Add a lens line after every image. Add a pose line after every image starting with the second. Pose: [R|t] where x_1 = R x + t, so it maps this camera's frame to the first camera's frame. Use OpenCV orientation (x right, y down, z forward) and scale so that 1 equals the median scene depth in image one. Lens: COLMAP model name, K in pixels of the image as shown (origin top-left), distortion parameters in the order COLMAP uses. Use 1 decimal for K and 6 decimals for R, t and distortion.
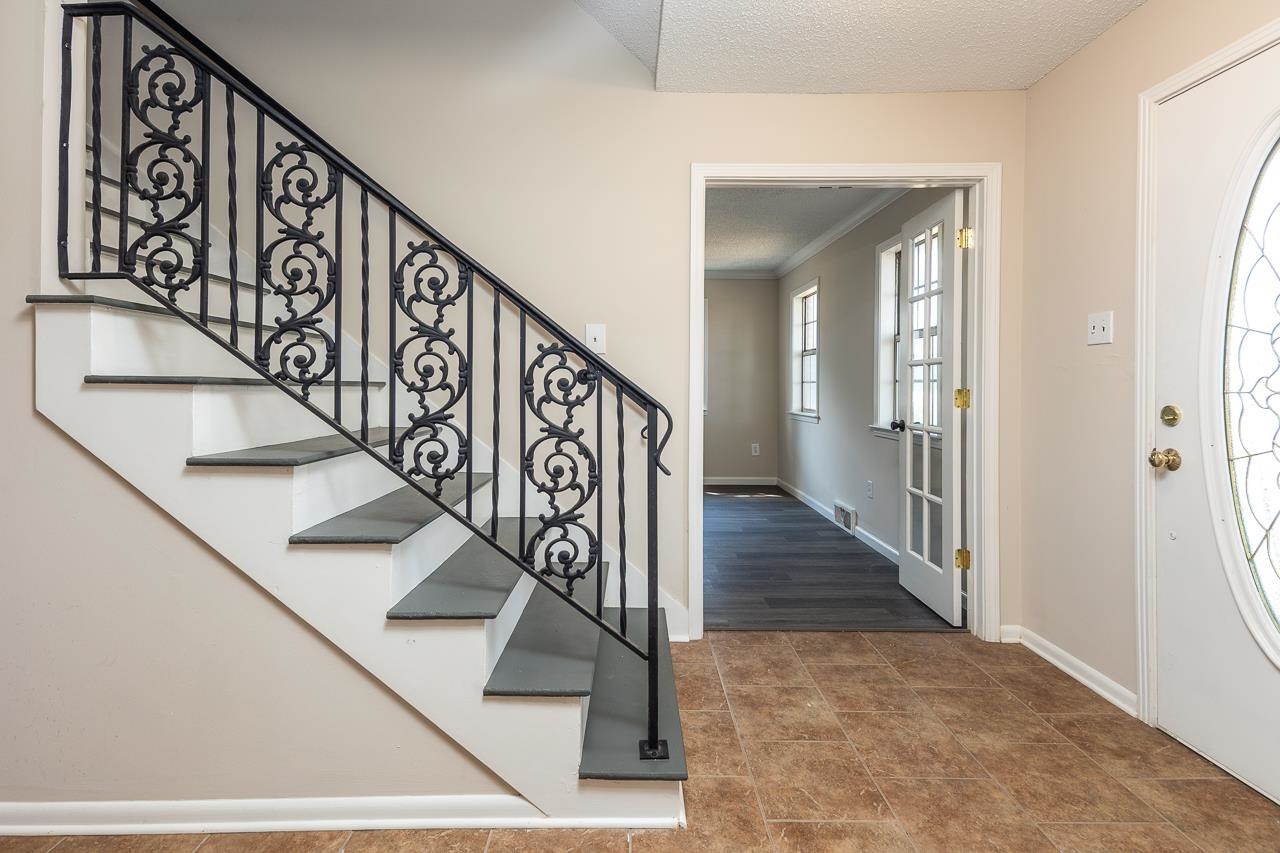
lens RADIAL K [[609.6, 0, 633.8], [0, 609.6, 380.4], [0, 0, 1]] dist [0.053603, -0.020680]
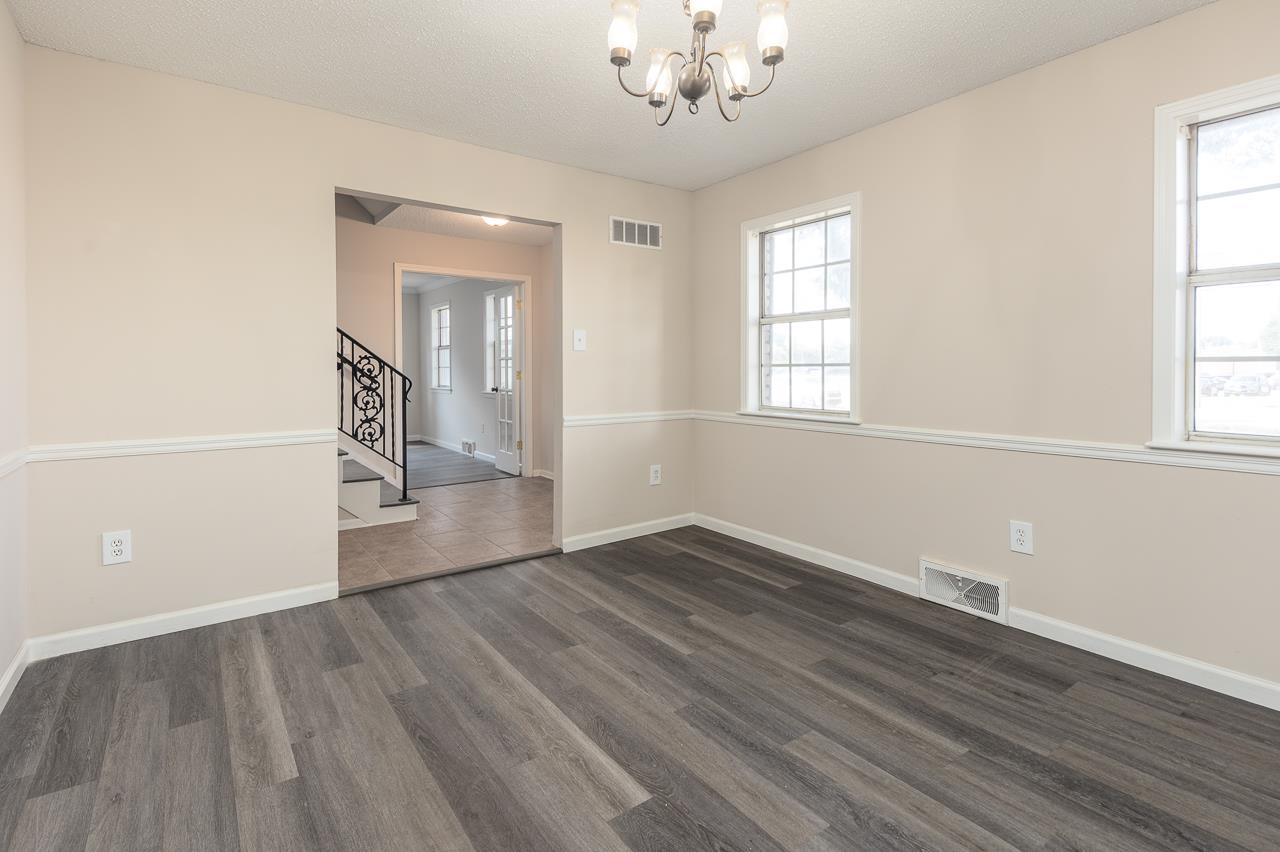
lens RADIAL K [[609.6, 0, 633.8], [0, 609.6, 379.9], [0, 0, 1]] dist [0.053603, -0.020680]
pose [[0.823727, -0.017246, 0.566724, -0.693063], [0.002768, 0.999648, 0.026397, -0.019781], [-0.566980, -0.020175, 0.823484, -1.905097]]
